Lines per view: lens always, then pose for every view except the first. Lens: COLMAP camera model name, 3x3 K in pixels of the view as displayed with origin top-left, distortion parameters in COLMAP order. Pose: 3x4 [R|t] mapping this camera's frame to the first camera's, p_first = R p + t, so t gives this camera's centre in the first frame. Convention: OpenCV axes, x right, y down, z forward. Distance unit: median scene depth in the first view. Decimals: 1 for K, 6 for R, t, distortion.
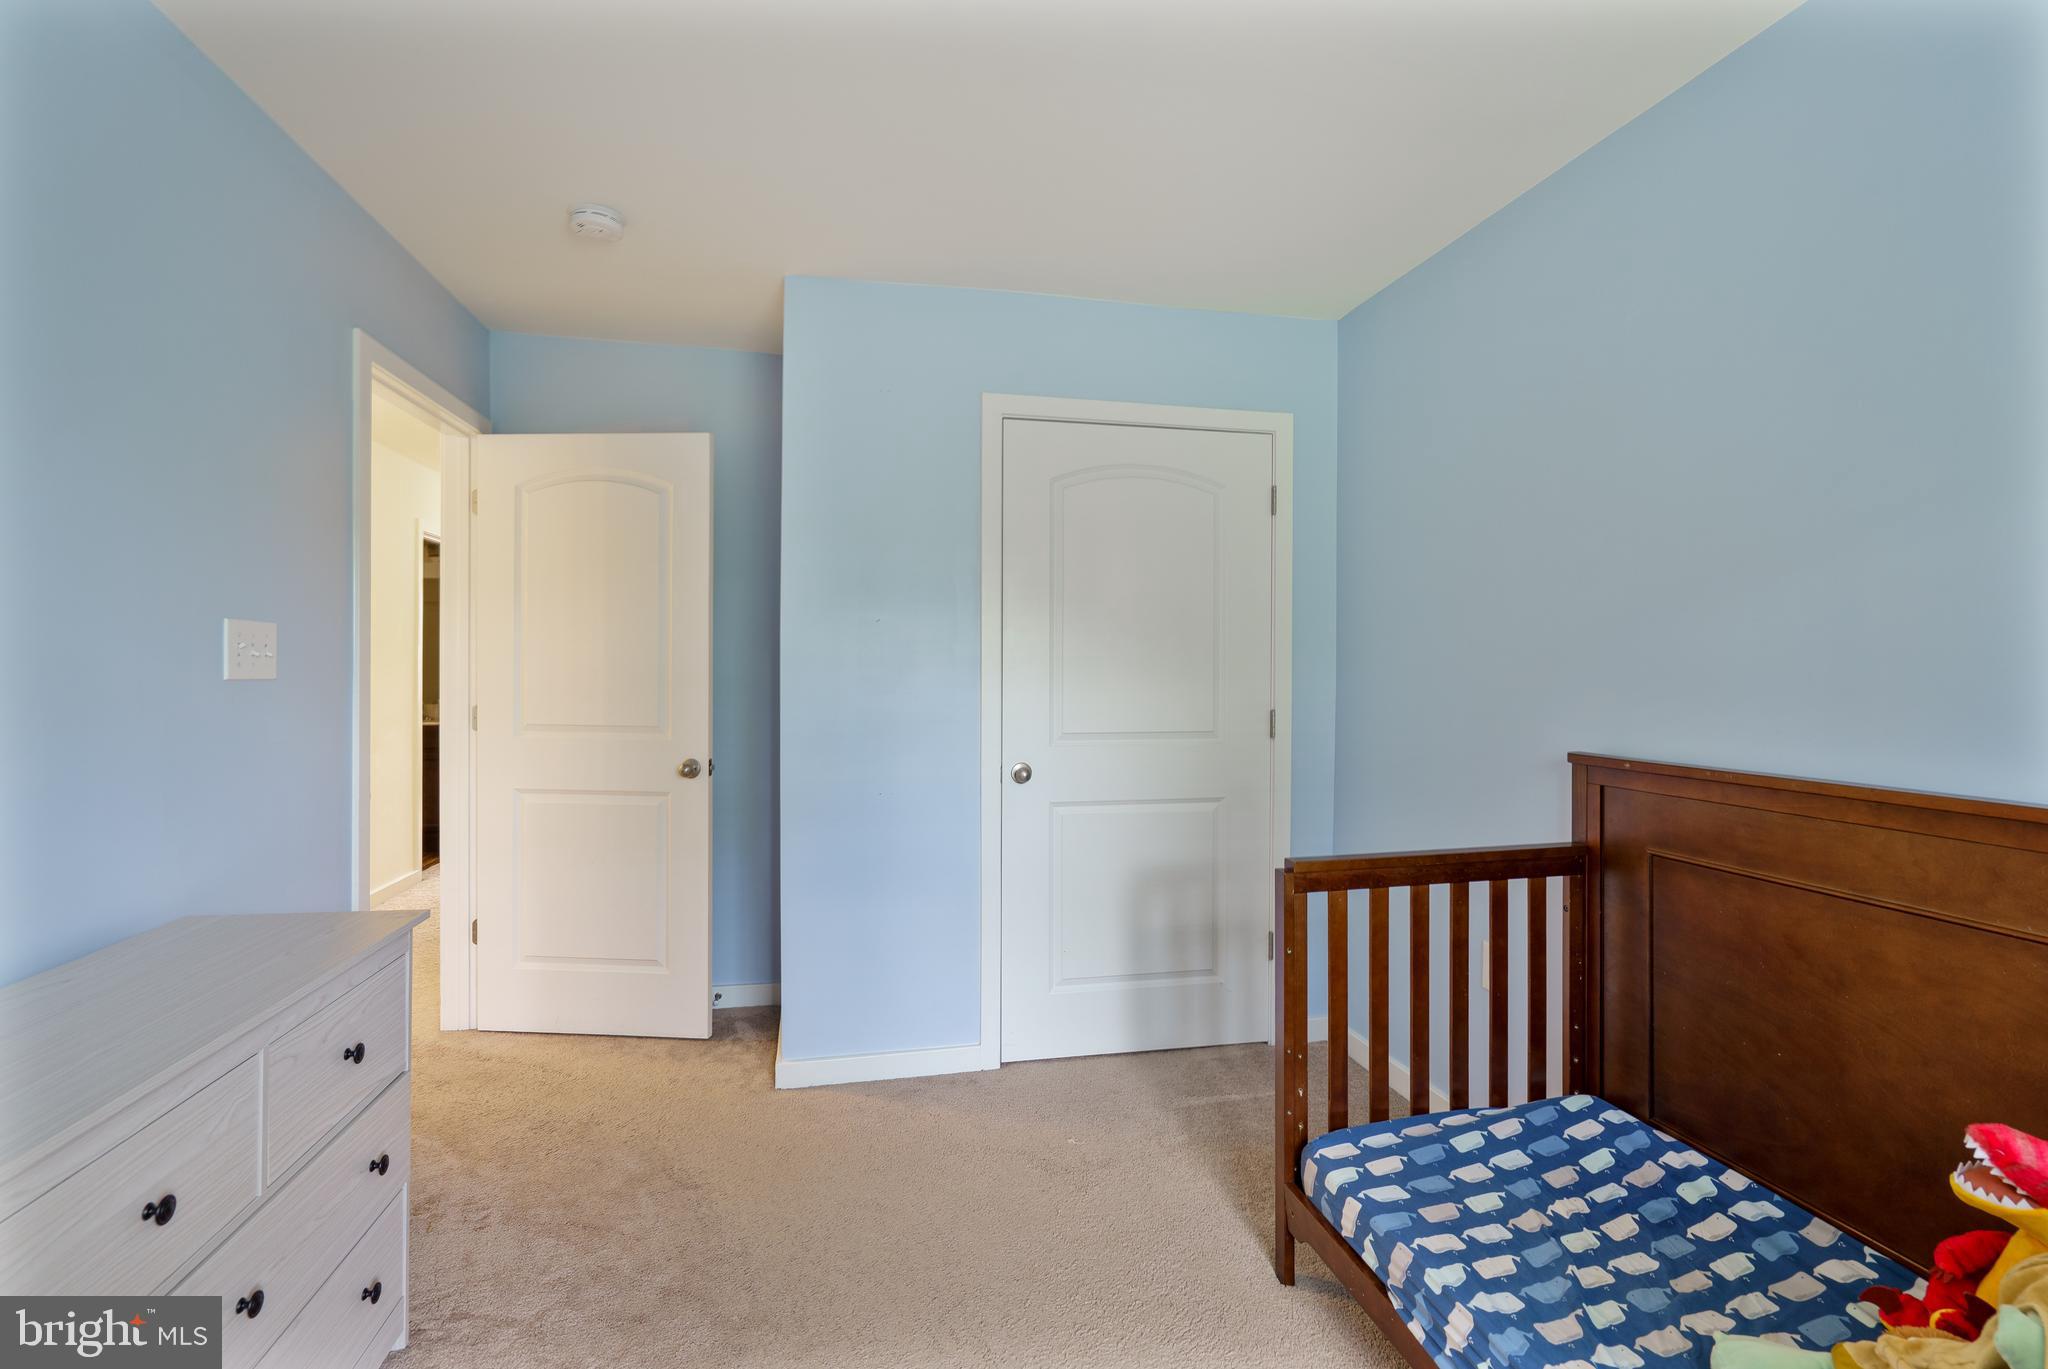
lens RADIAL K [[938.2, 0, 1024.0], [0, 938.2, 684.5], [0, 0, 1]] dist [-0.001613, -0.000705]
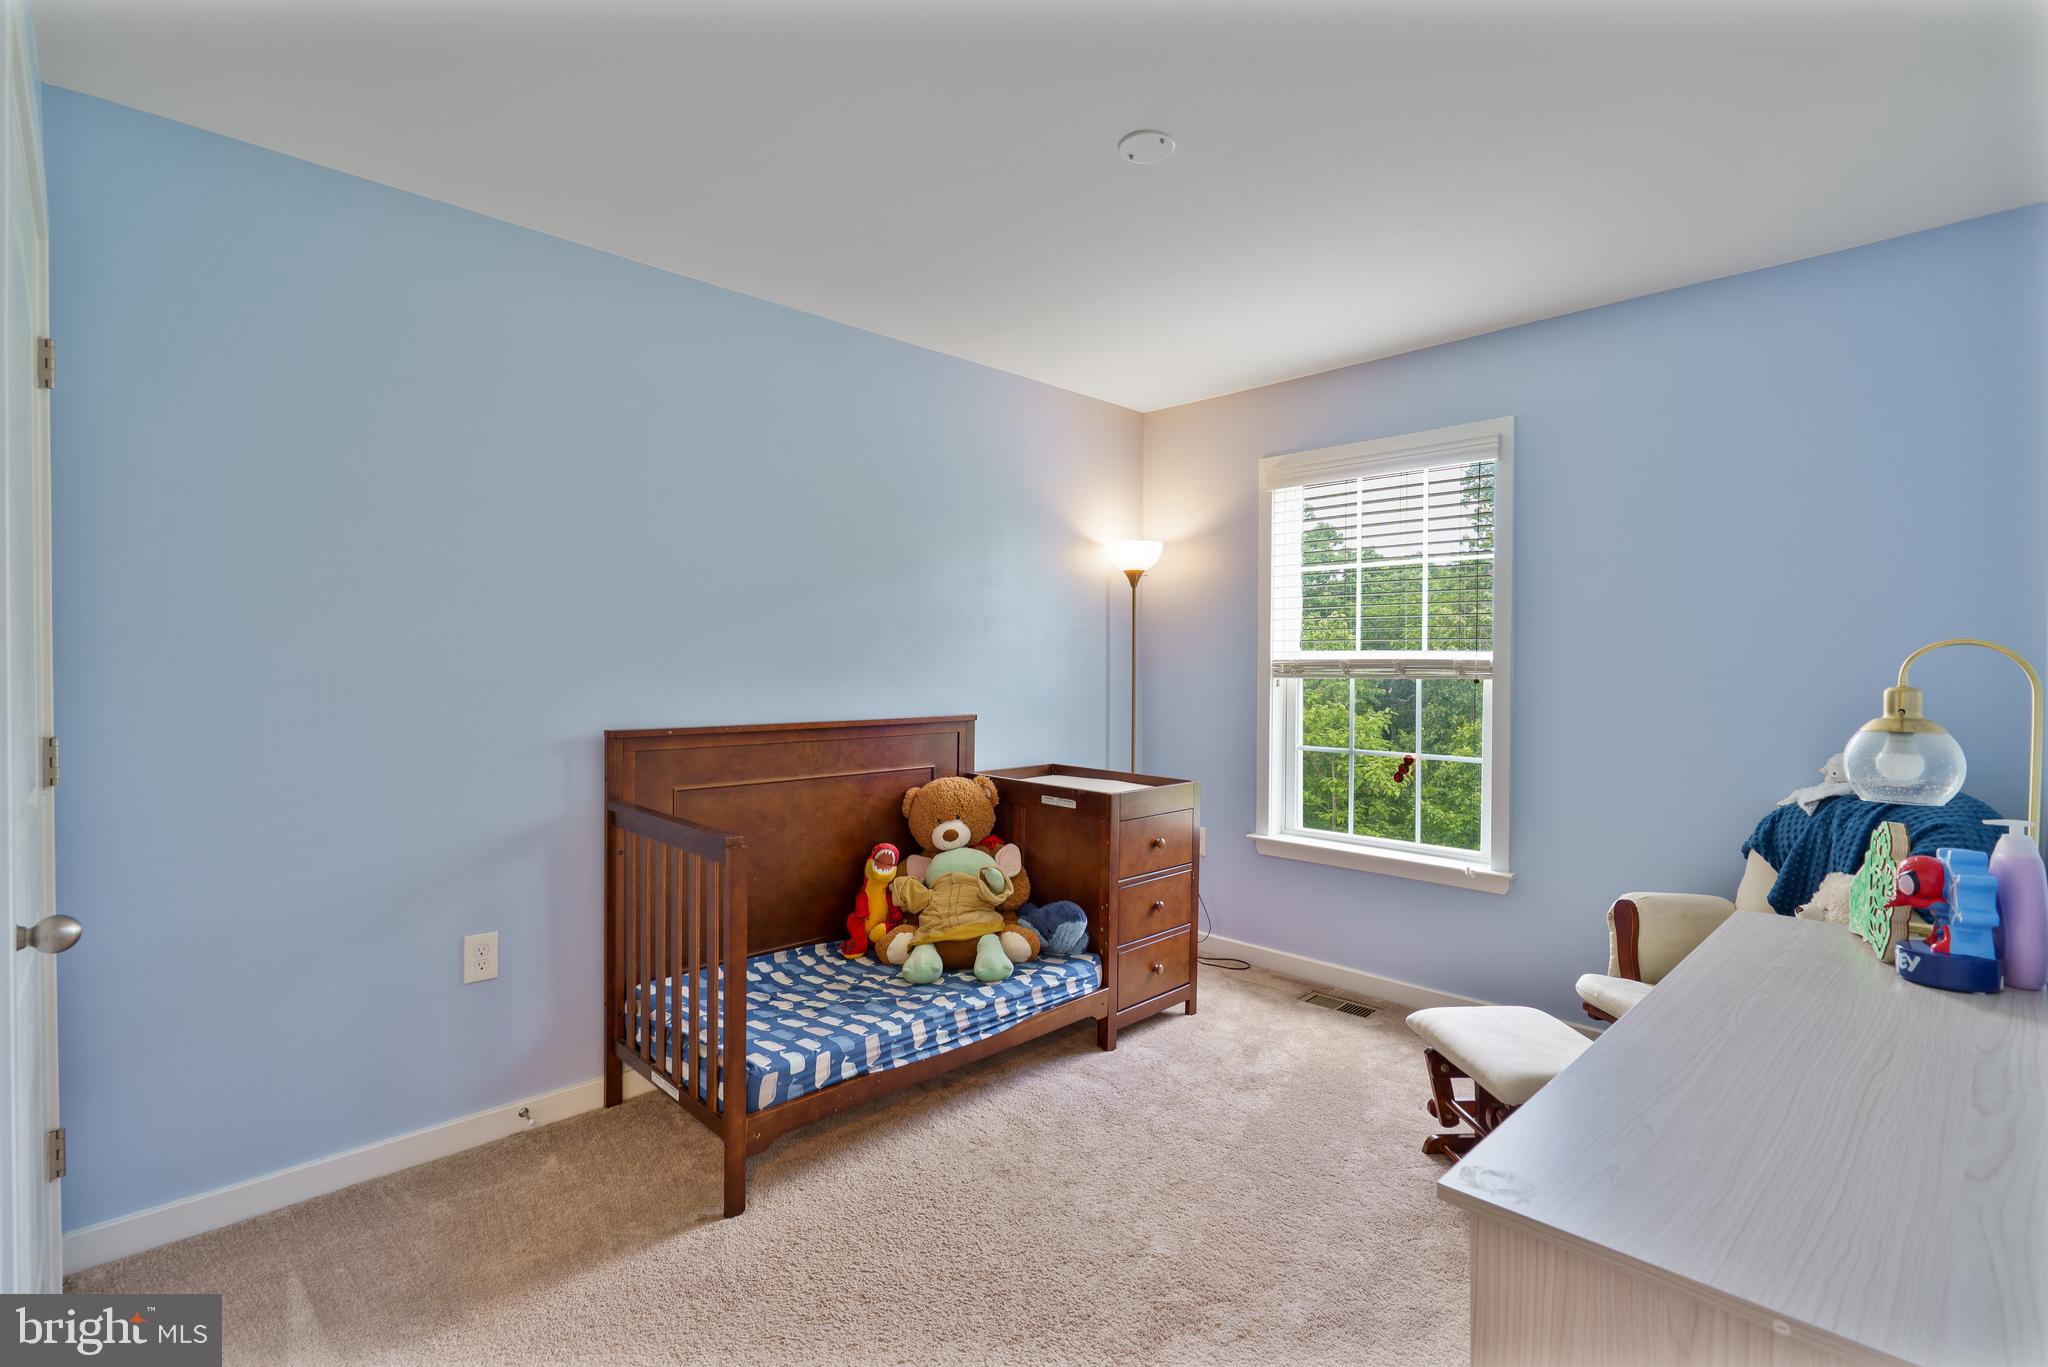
lens RADIAL K [[938.2, 0, 1024.0], [0, 938.2, 683.5], [0, 0, 1]] dist [-0.001613, -0.000705]
pose [[-0.551628, -0.019092, 0.833872, -1.012223], [0.006868, 0.999600, 0.027430, -0.028048], [-0.834062, 0.020858, -0.551276, 1.612540]]
